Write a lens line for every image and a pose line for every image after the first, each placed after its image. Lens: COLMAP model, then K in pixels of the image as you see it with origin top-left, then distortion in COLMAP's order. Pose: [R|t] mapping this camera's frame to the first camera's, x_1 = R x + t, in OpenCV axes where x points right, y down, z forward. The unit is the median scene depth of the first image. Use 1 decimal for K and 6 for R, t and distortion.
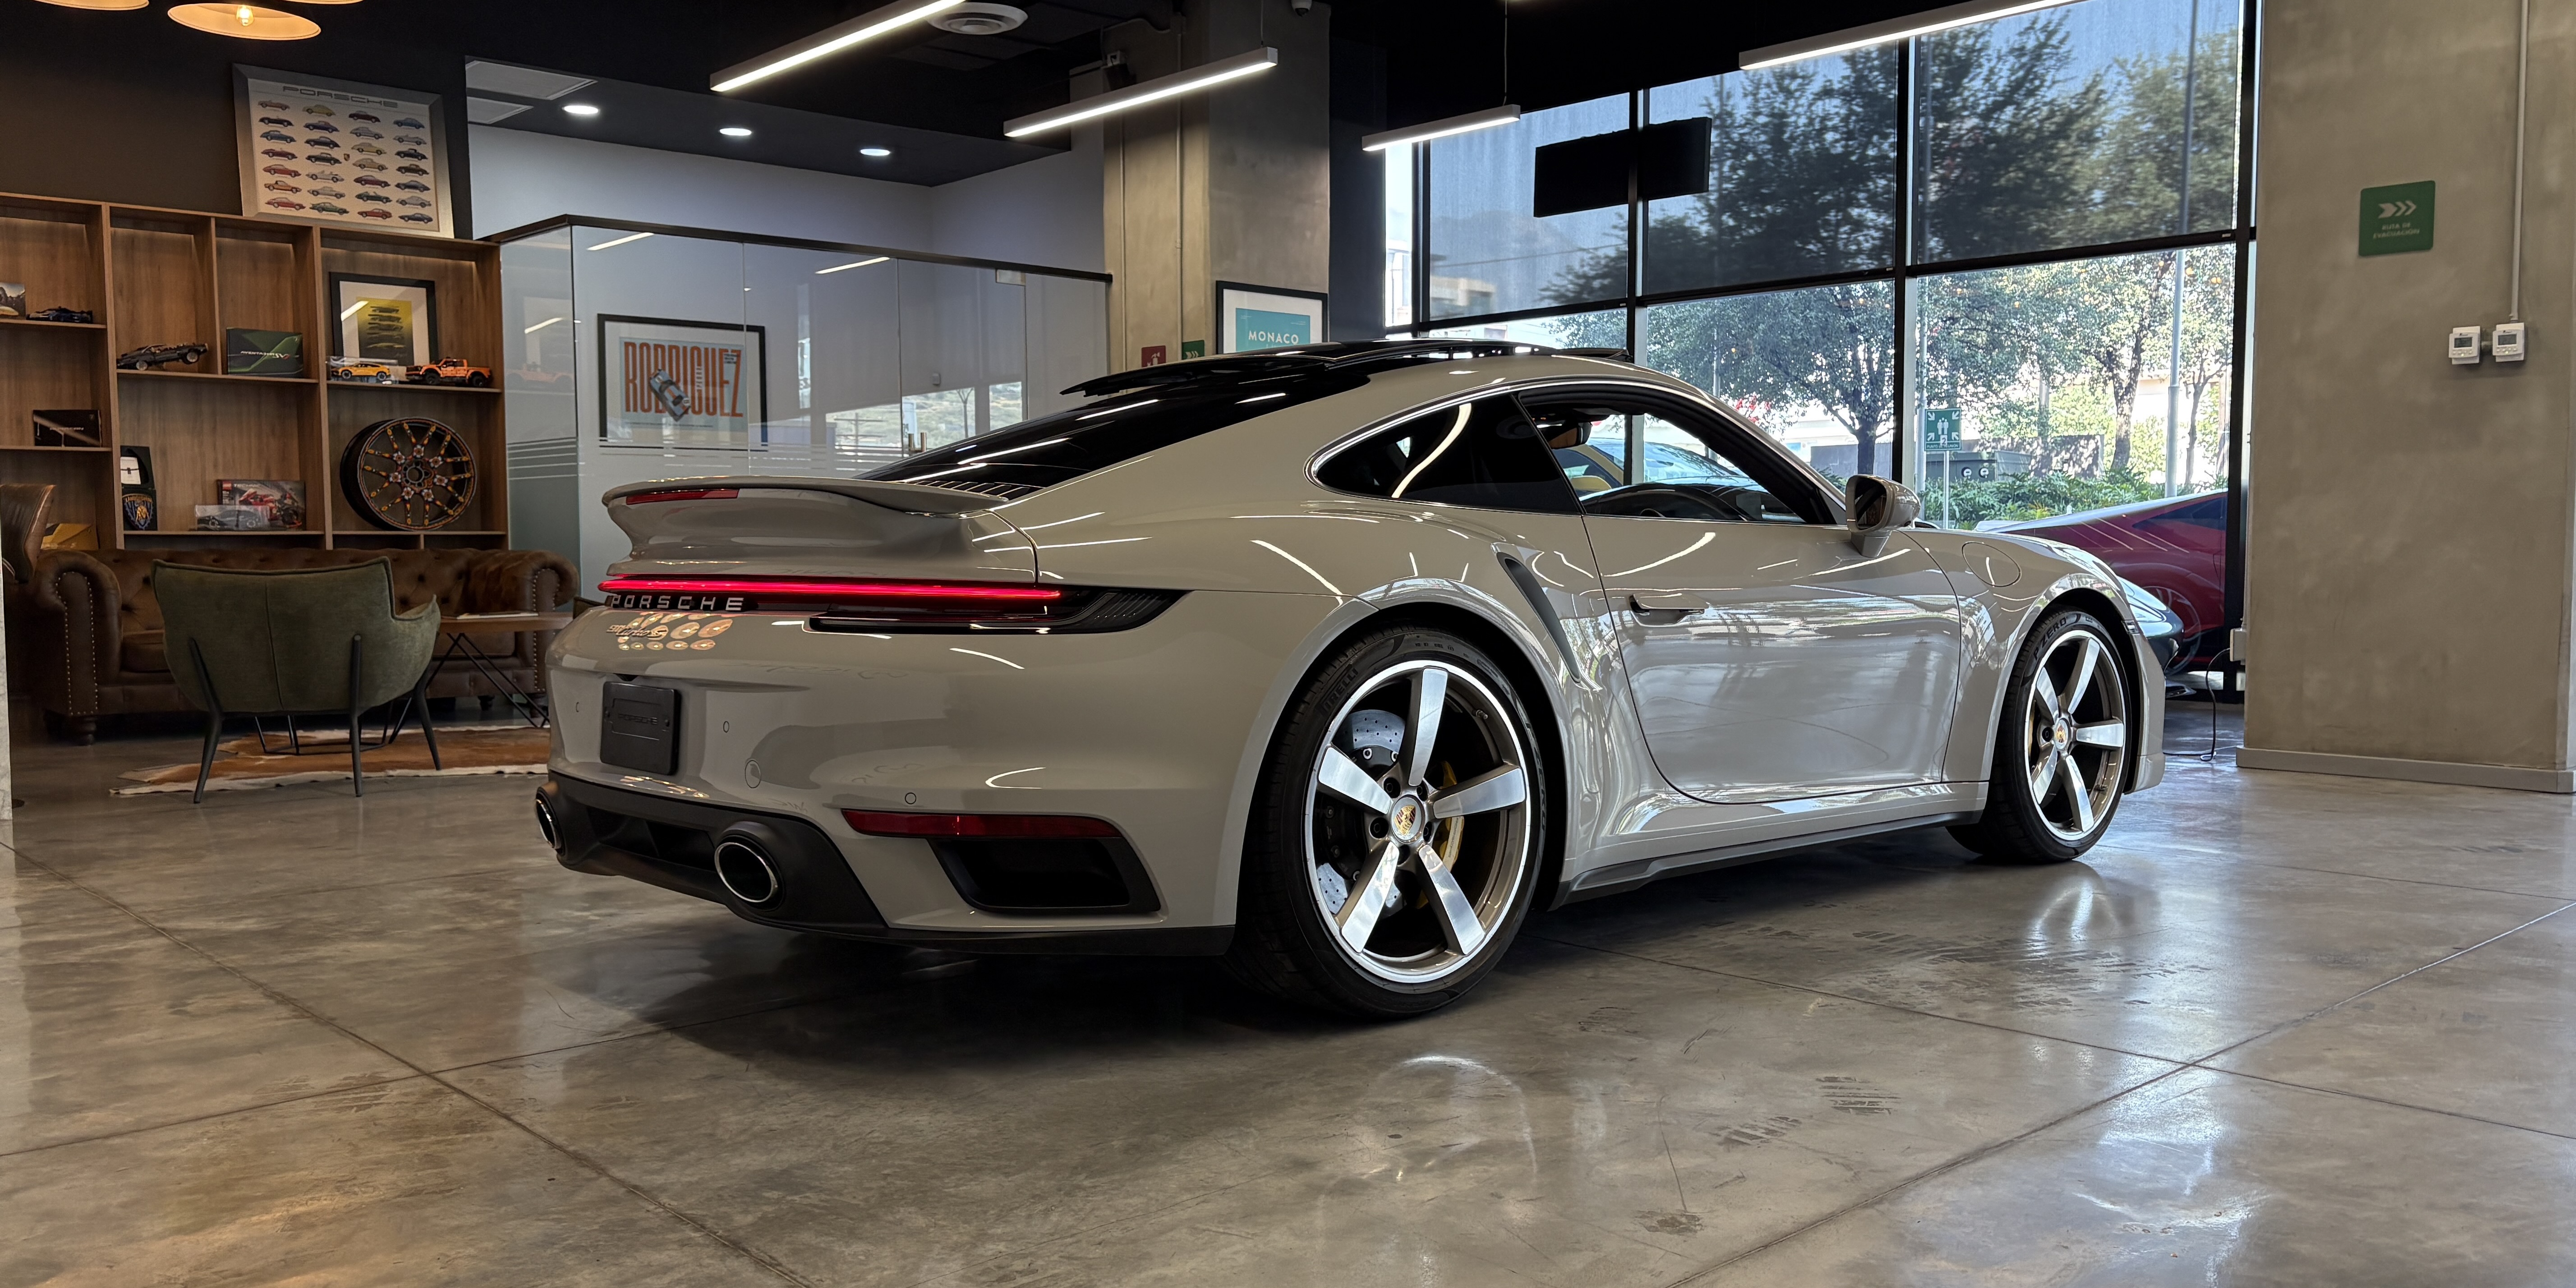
lens RADIAL K [[1955.9, 0, 1280.6], [0, 1955.9, 639.8], [0, 0, 1]] dist [0.032836, -0.034294]
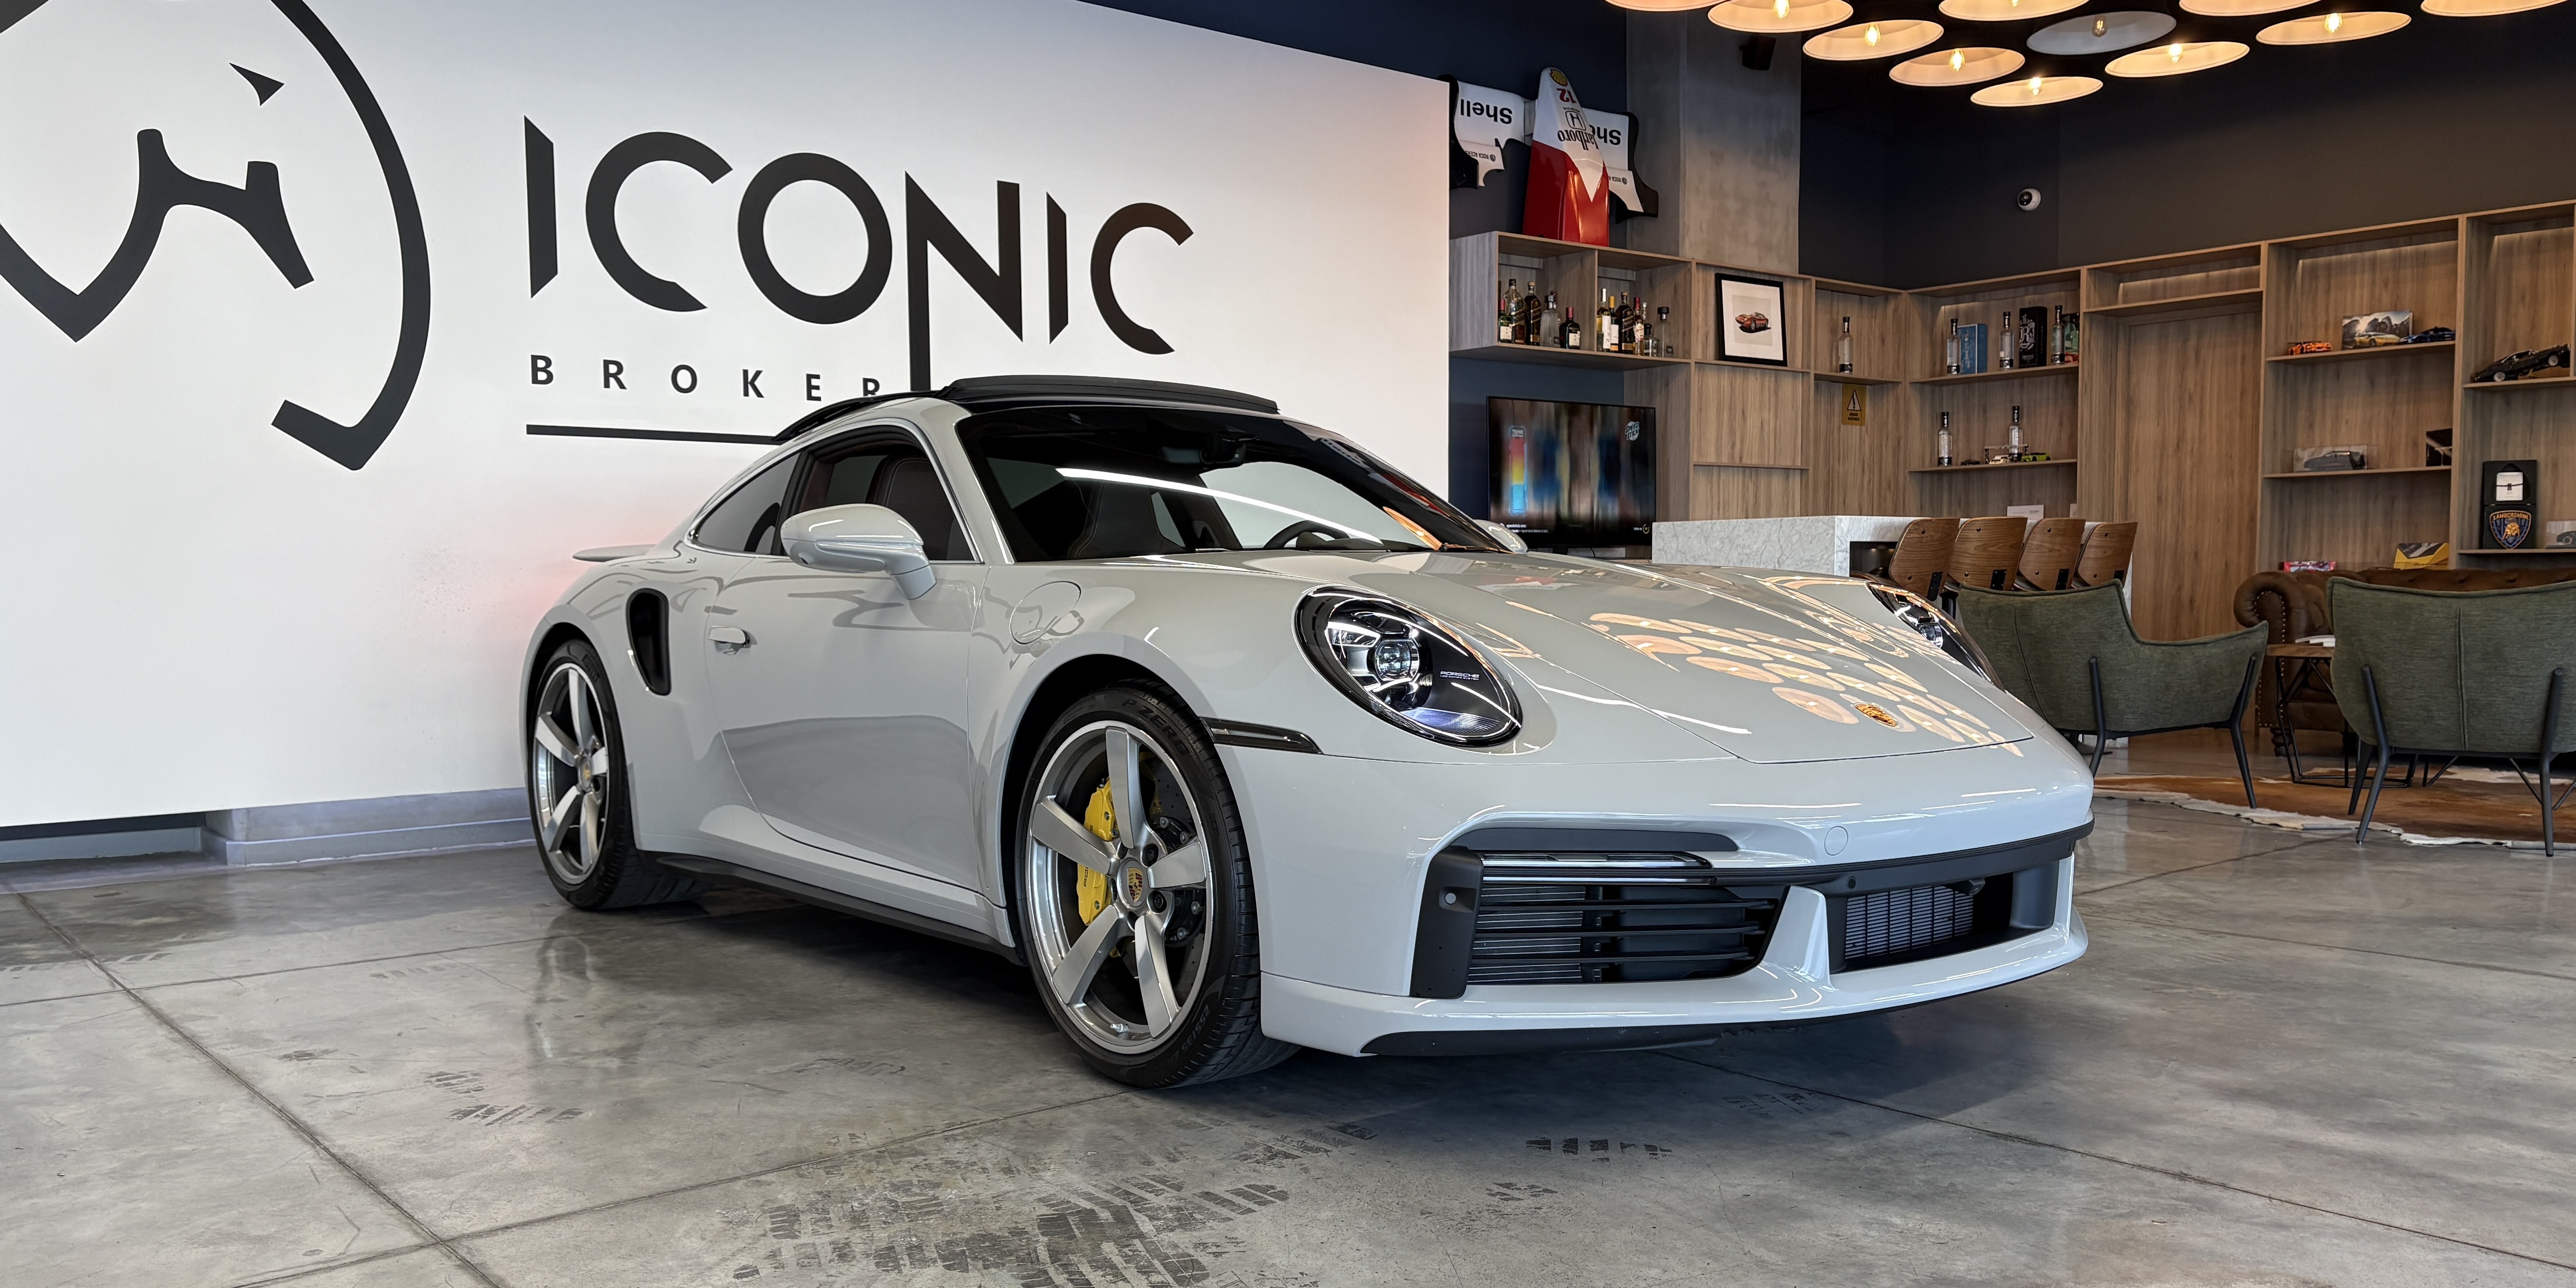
lens RADIAL K [[1955.9, 0, 1303.4], [0, 1955.9, 717.8], [0, 0, 1]] dist [0.032836, -0.034294]
pose [[-0.045388, 0.074503, -0.996187, 0.561425], [-0.040596, 0.996254, 0.076358, -0.031654], [0.998144, 0.043907, -0.042194, 0.631287]]
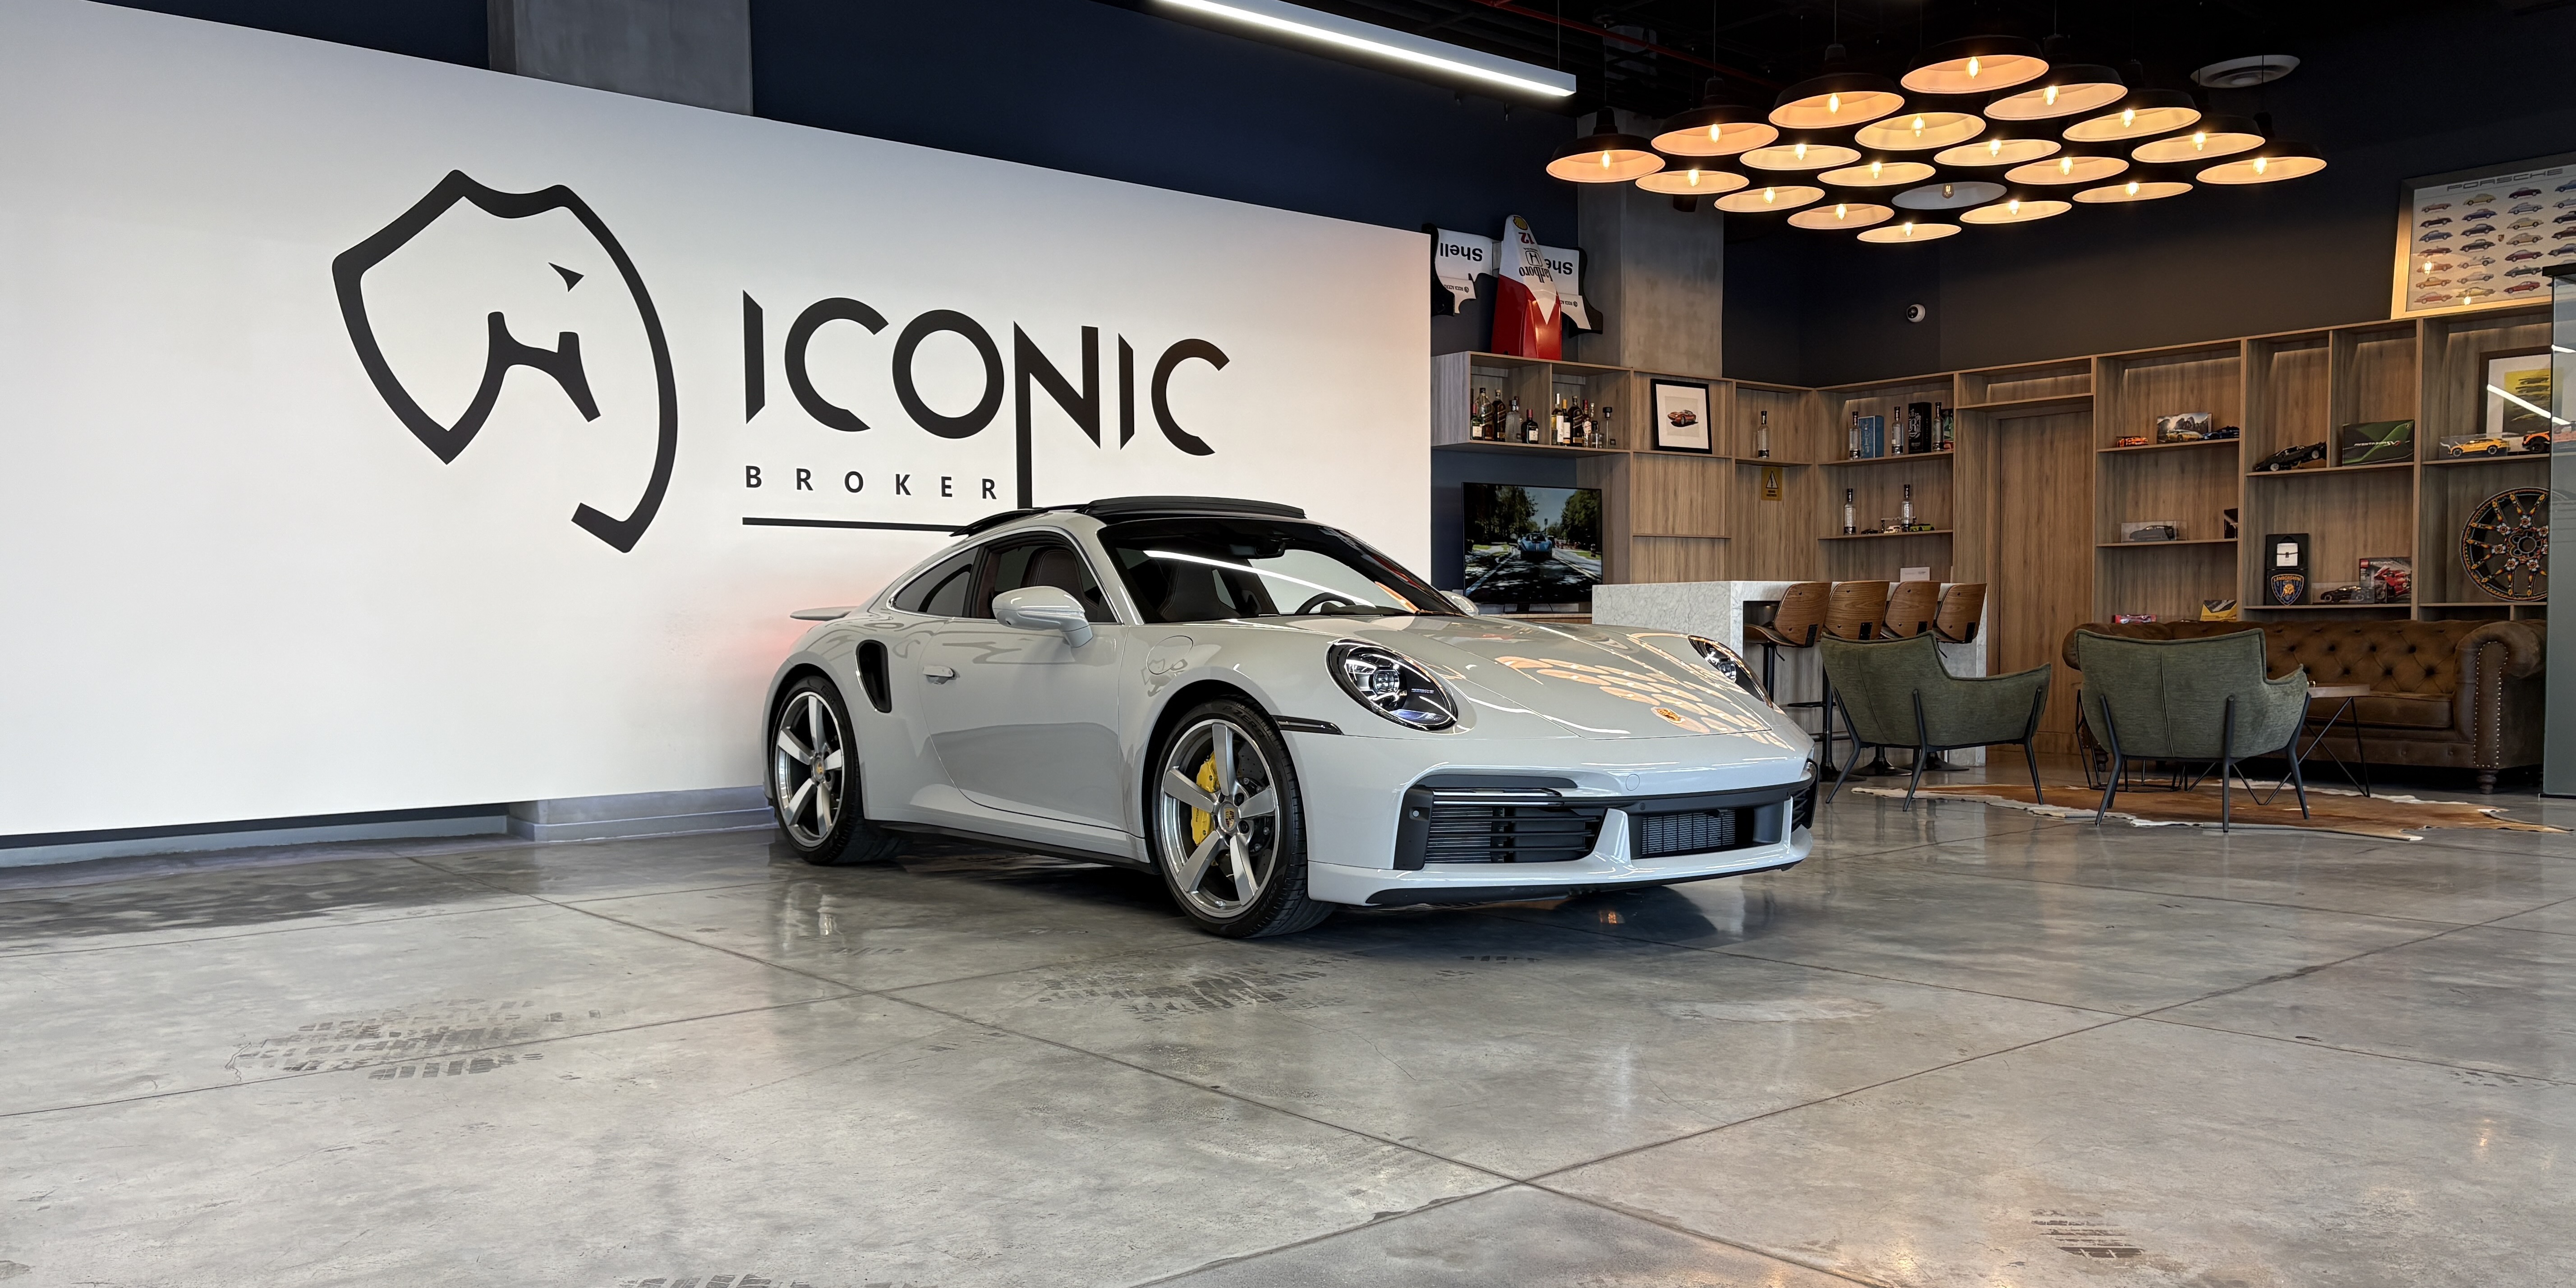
lens RADIAL K [[1955.9, 0, 1298.7], [0, 1955.9, 707.2], [0, 0, 1]] dist [0.032836, -0.034294]
pose [[-0.045733, 0.045528, -0.997916, 0.871907], [-0.039665, 0.998090, 0.047354, -0.036509], [0.998166, 0.041748, -0.043840, 0.632993]]
